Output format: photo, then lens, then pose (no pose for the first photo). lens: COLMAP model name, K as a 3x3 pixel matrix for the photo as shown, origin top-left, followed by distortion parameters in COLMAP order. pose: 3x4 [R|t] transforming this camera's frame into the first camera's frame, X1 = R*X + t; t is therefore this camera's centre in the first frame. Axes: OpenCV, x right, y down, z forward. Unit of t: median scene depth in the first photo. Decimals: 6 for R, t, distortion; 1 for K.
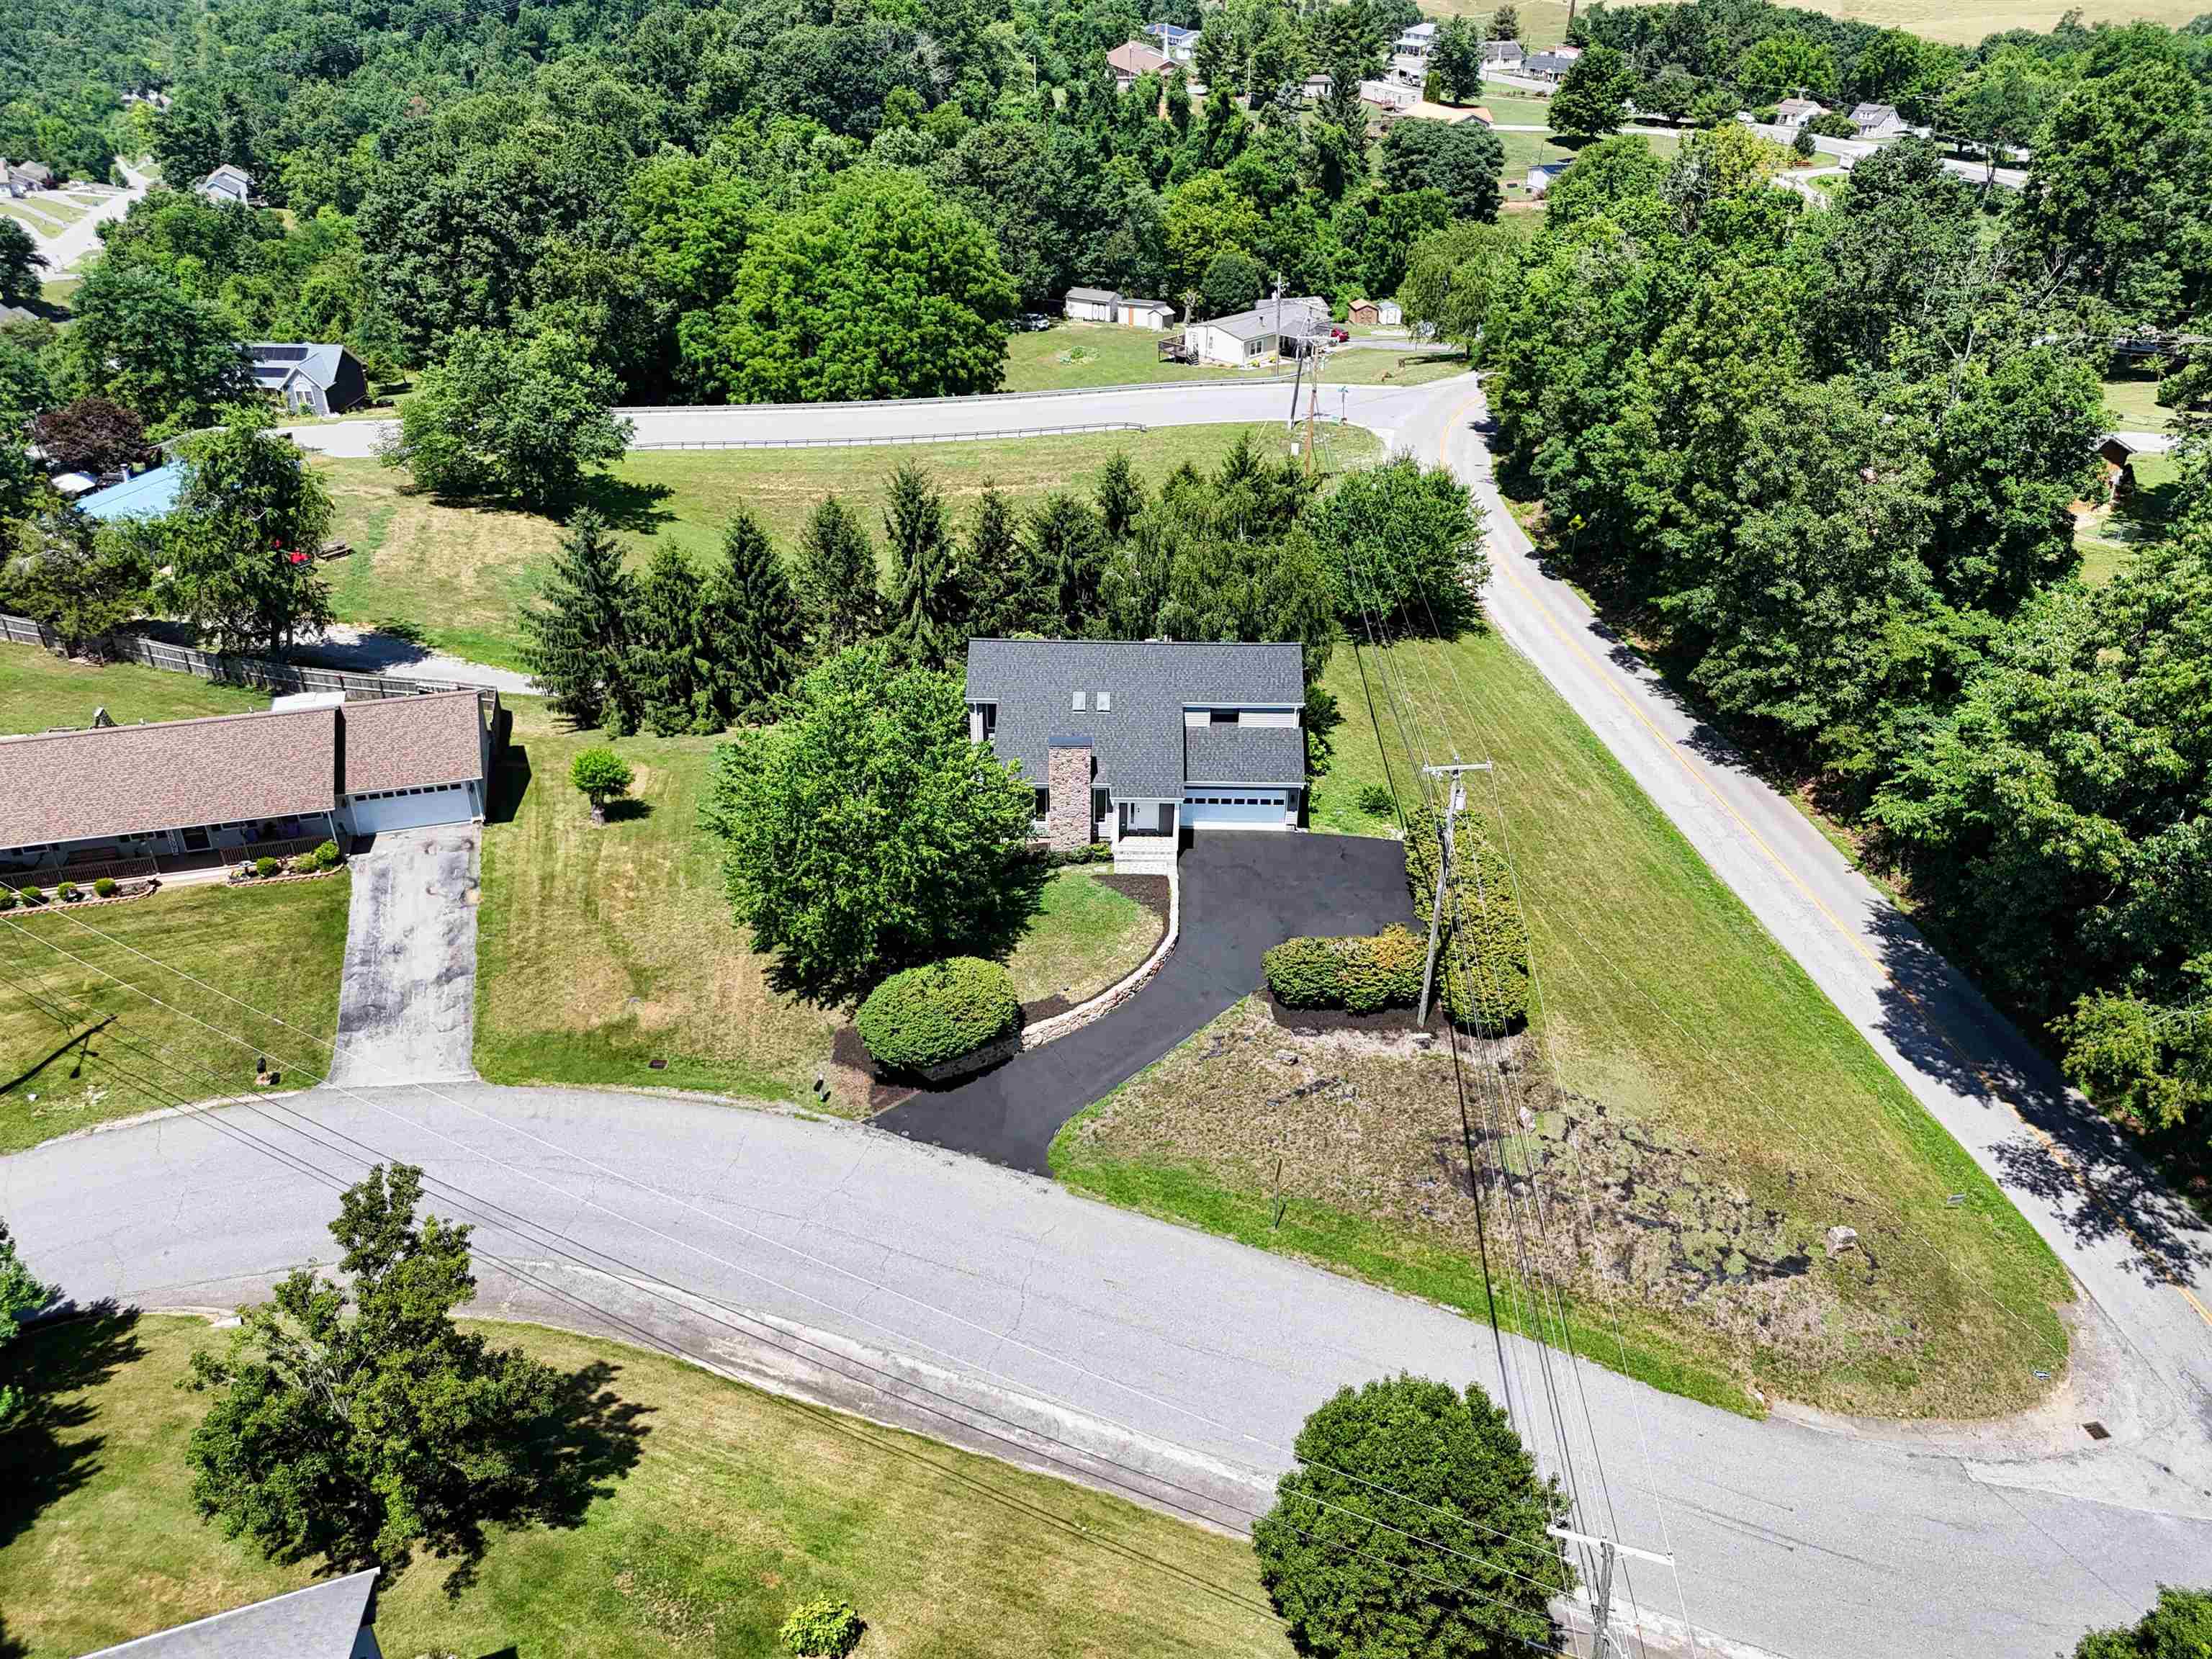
lens RADIAL K [[1653.1, 0, 1104.2], [0, 1653.1, 807.2], [0, 0, 1]] dist [0.045552, -0.037811]
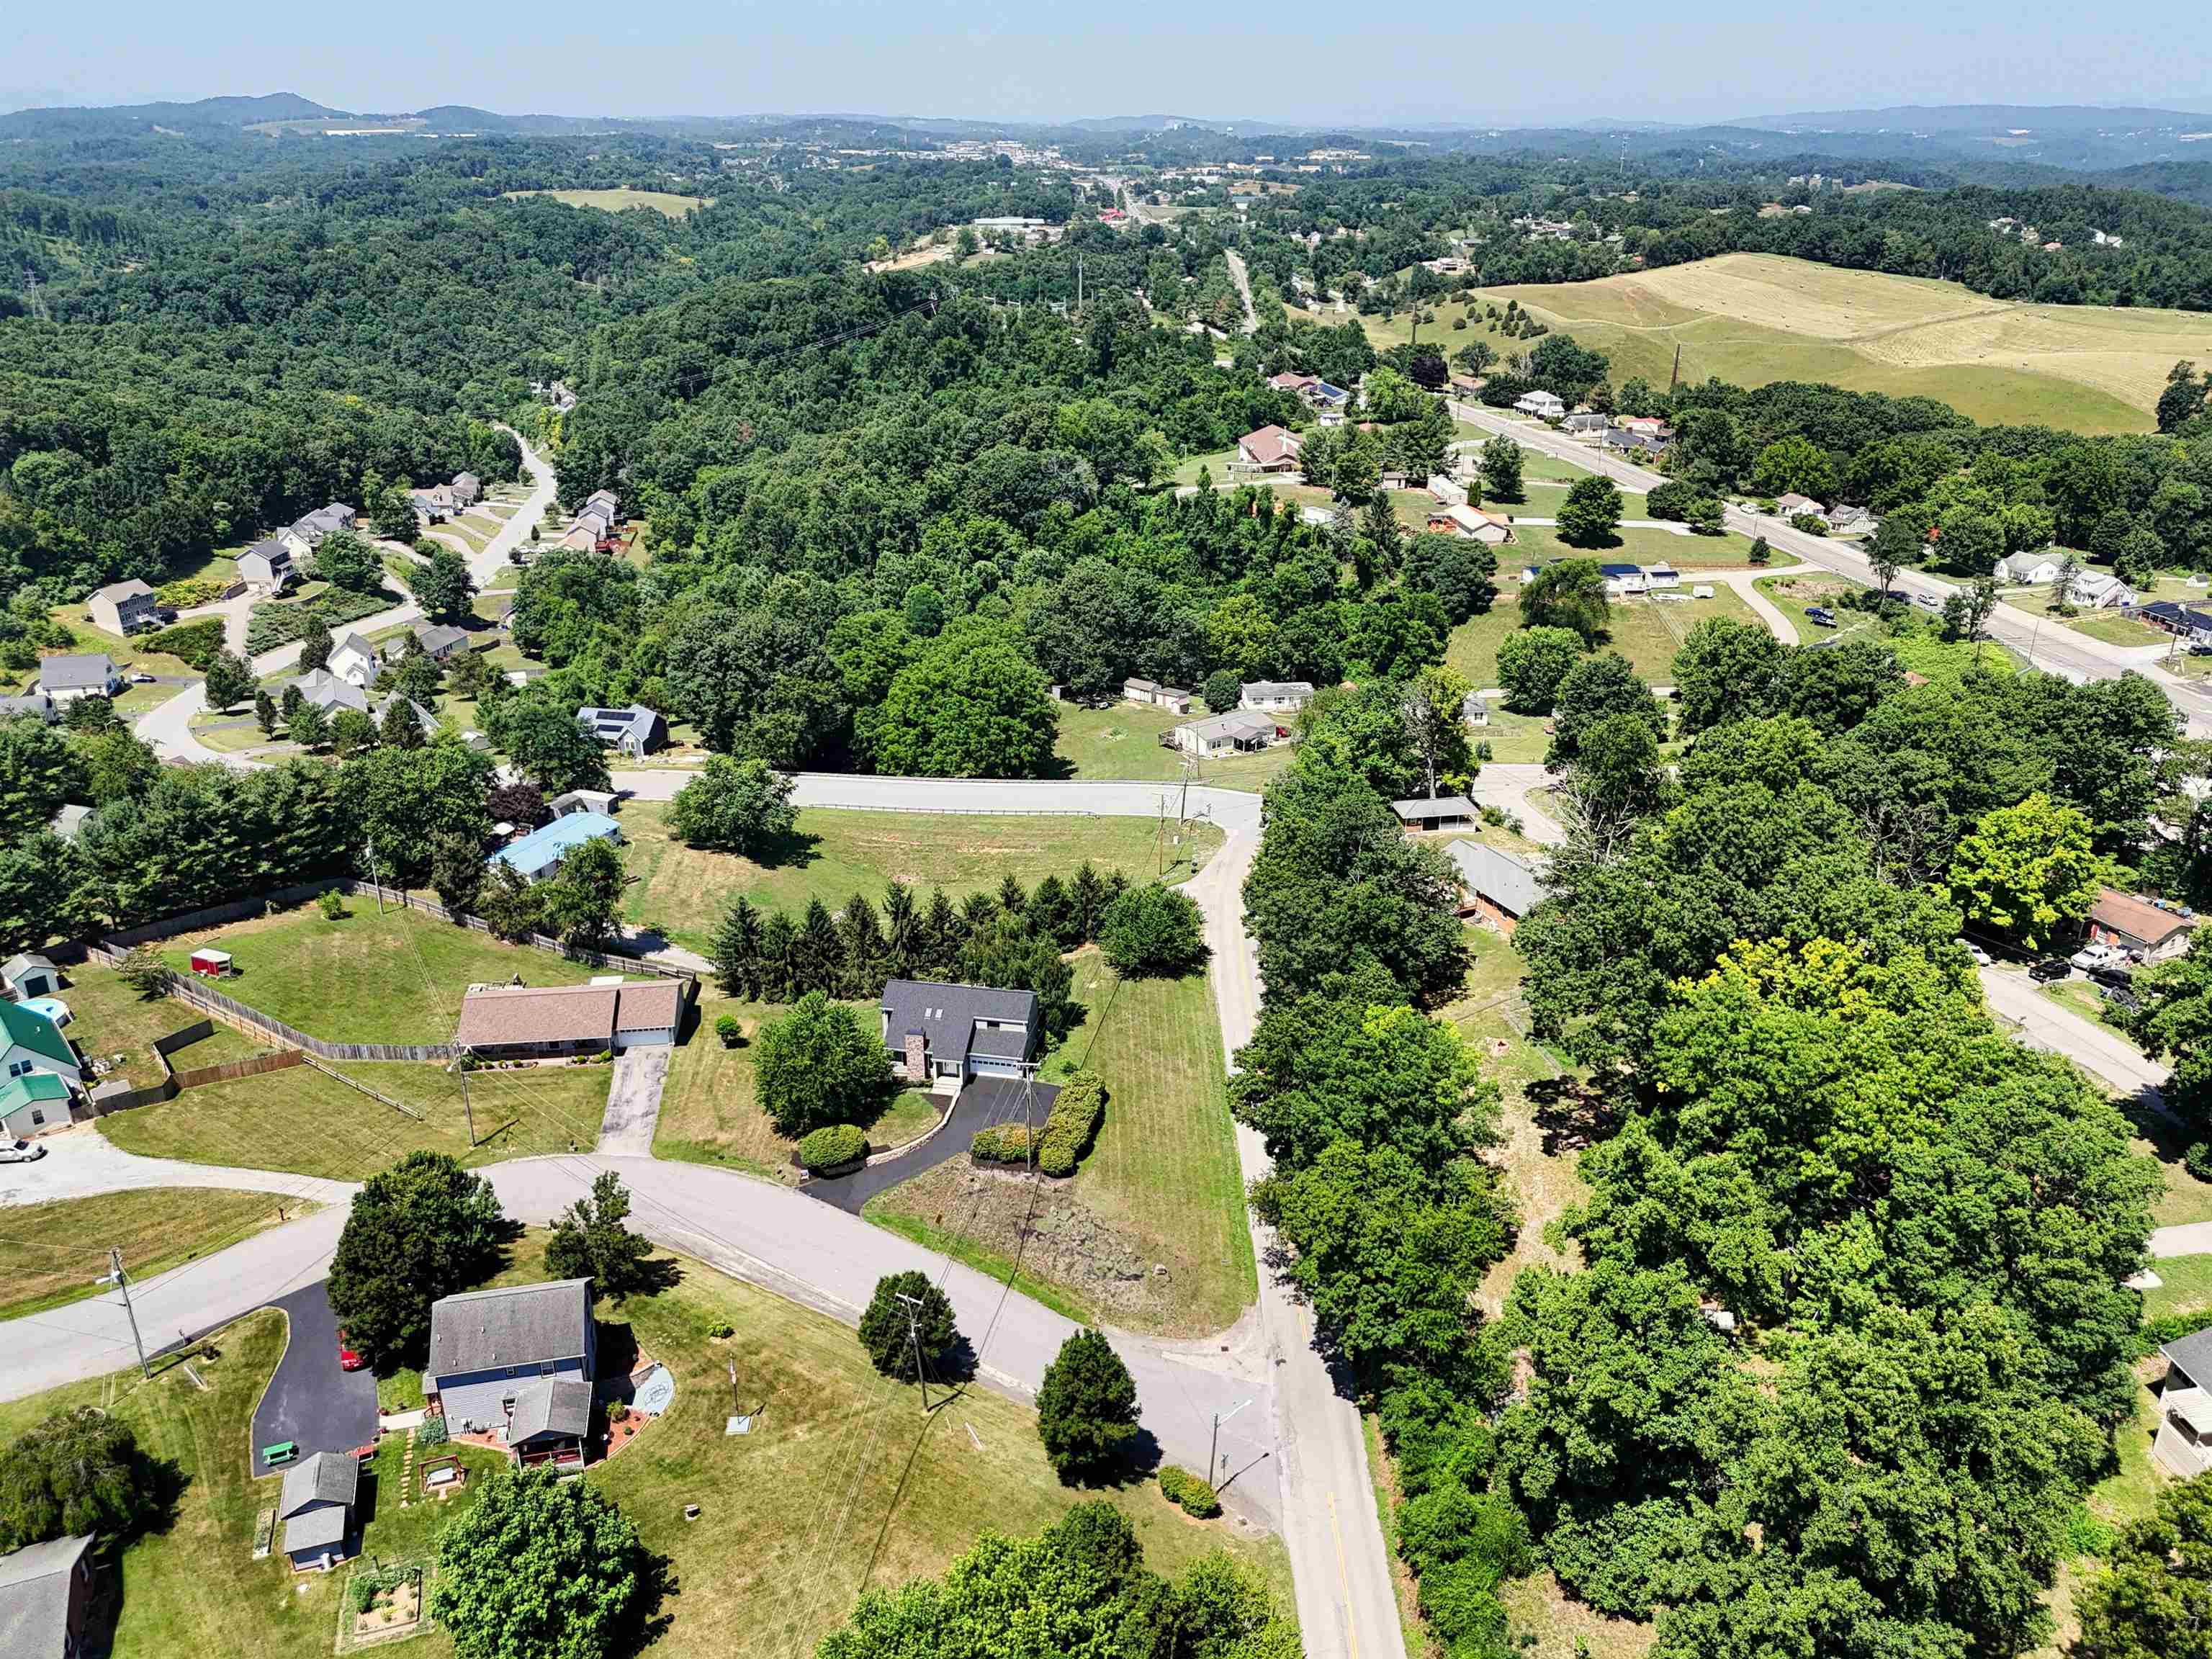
lens RADIAL K [[1653.1, 0, 1104.6], [0, 1653.1, 755.6], [0, 0, 1]] dist [0.045552, -0.037811]
pose [[0.985585, 0.052720, -0.160760, 0.557002], [-0.075167, 0.987727, -0.136915, -0.118618], [0.151569, 0.147025, 0.977451, -1.195629]]
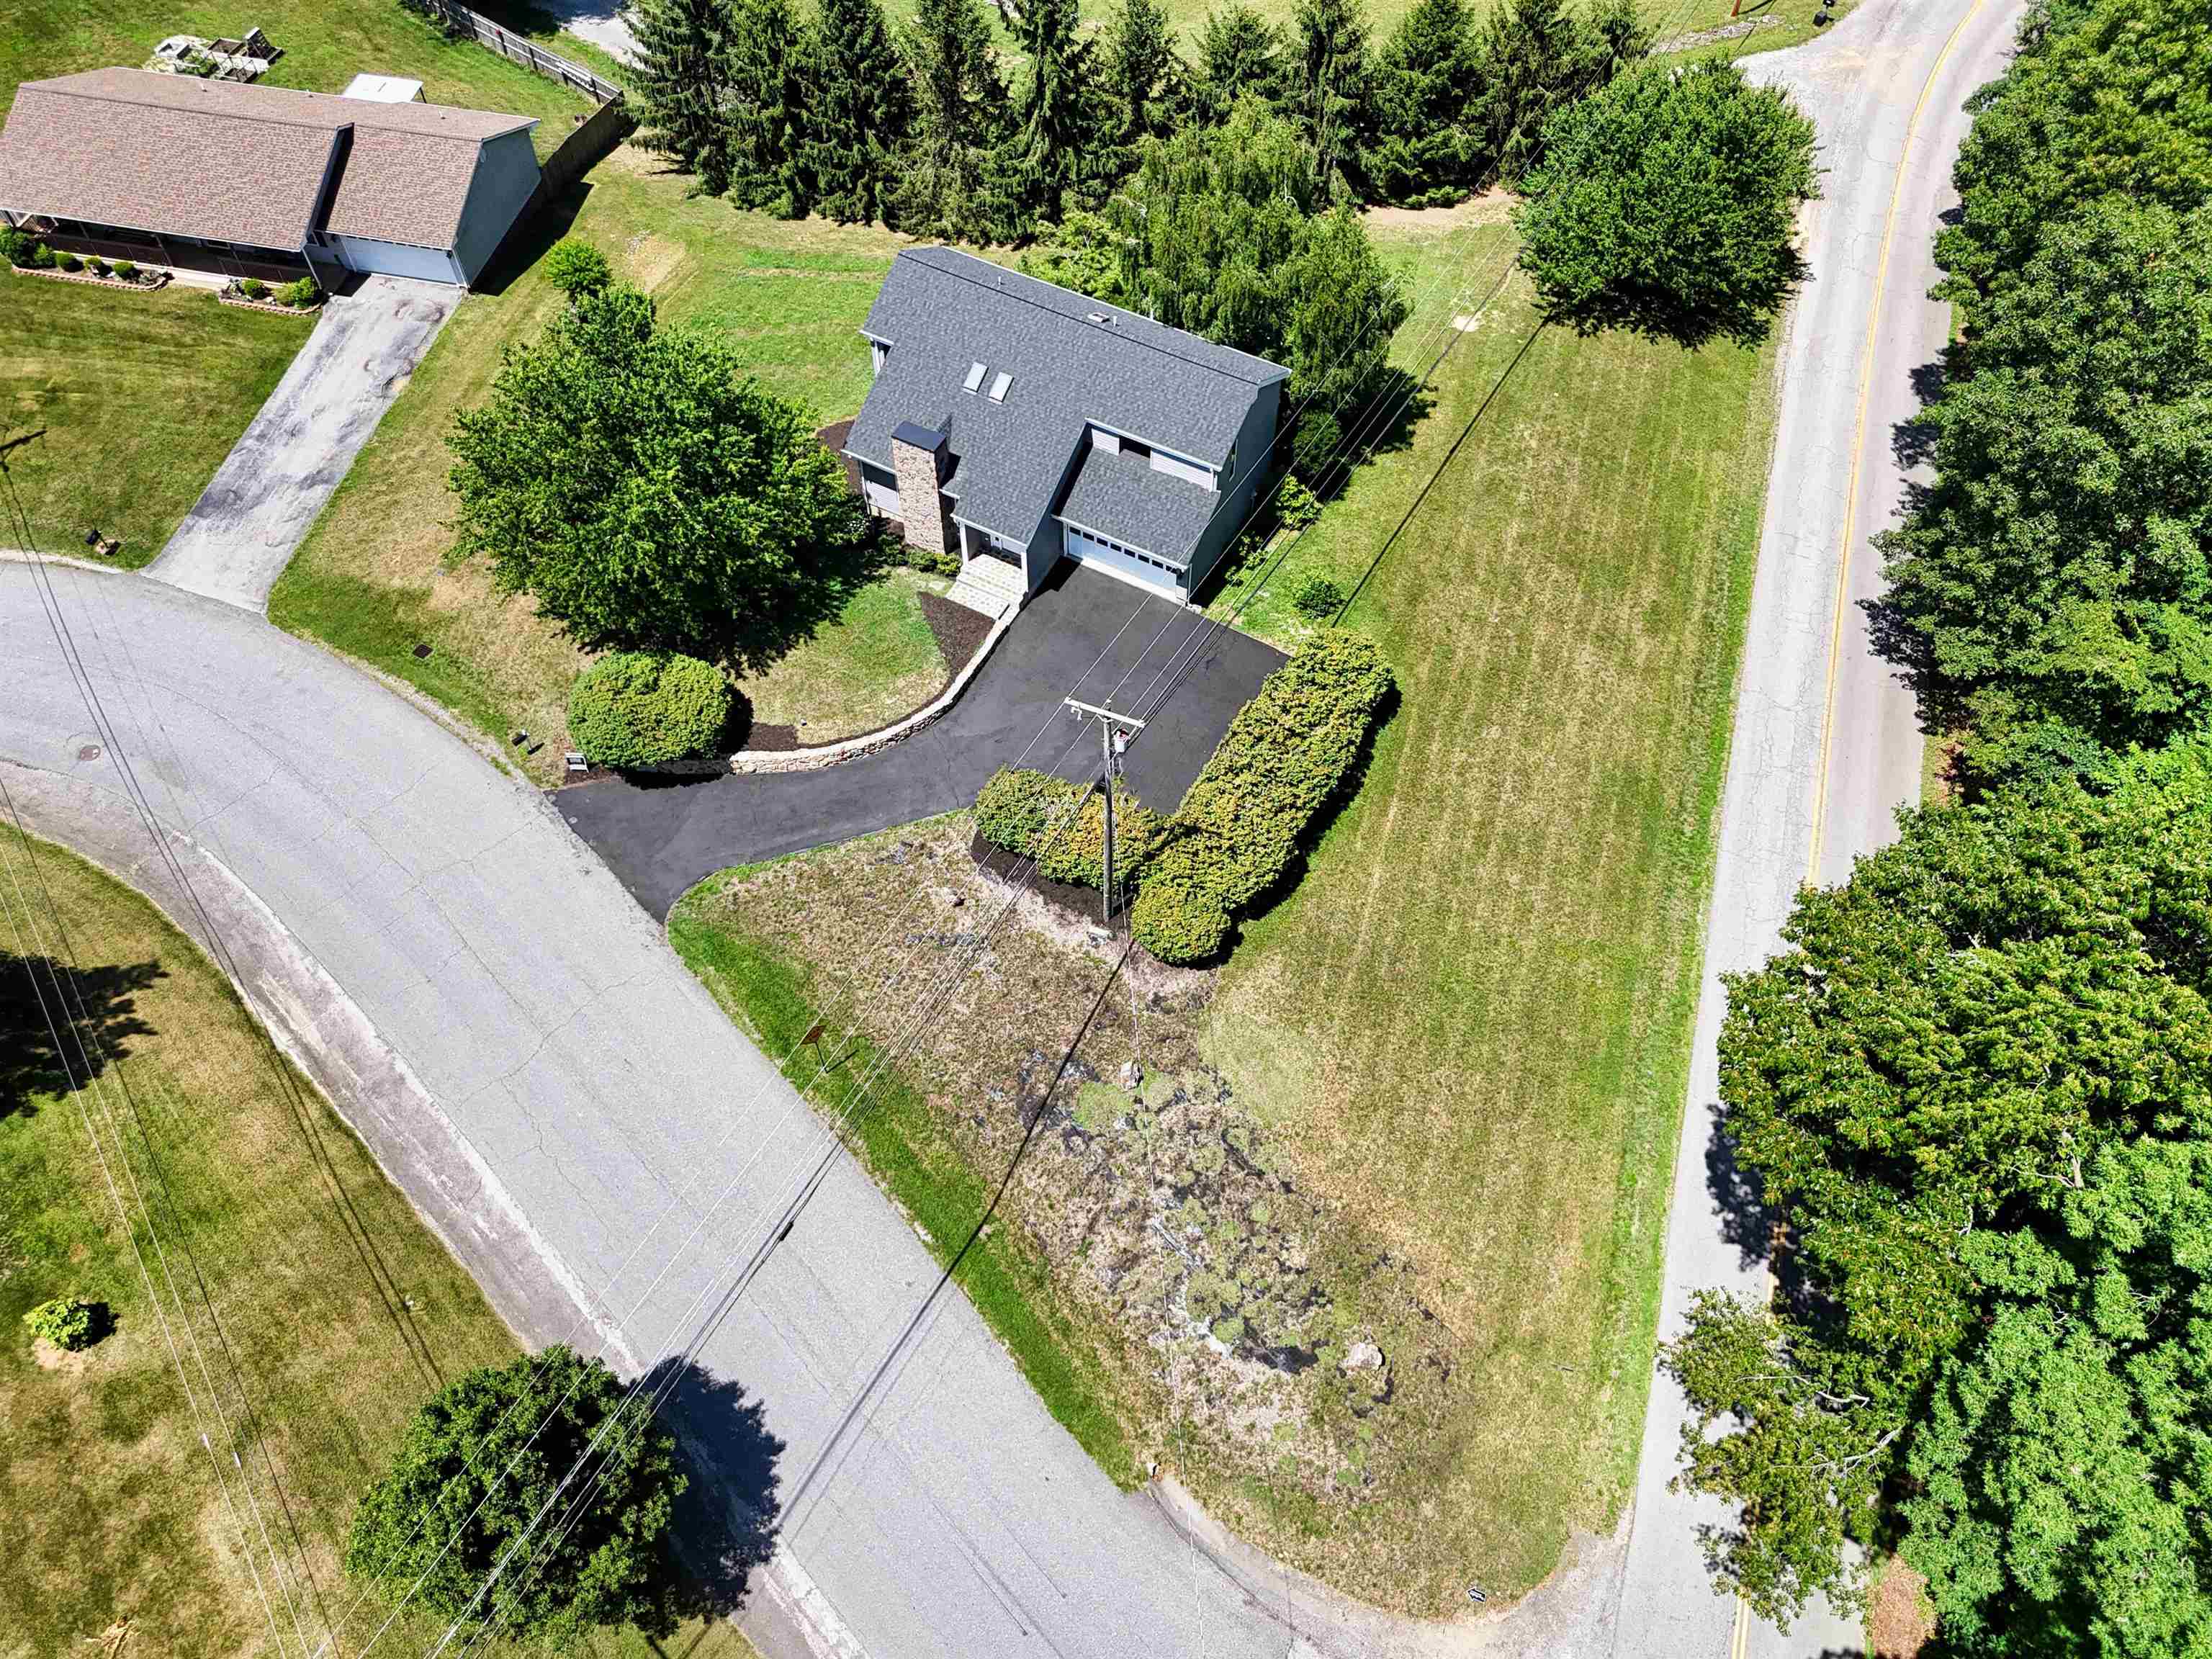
lens RADIAL K [[1653.1, 0, 1093.0], [0, 1653.1, 830.5], [0, 0, 1]] dist [0.045552, -0.037811]
pose [[0.882715, 0.380697, -0.275470, 0.350070], [-0.224762, 0.856869, 0.463959, -0.266662], [0.412669, -0.347628, 0.841938, 0.241514]]
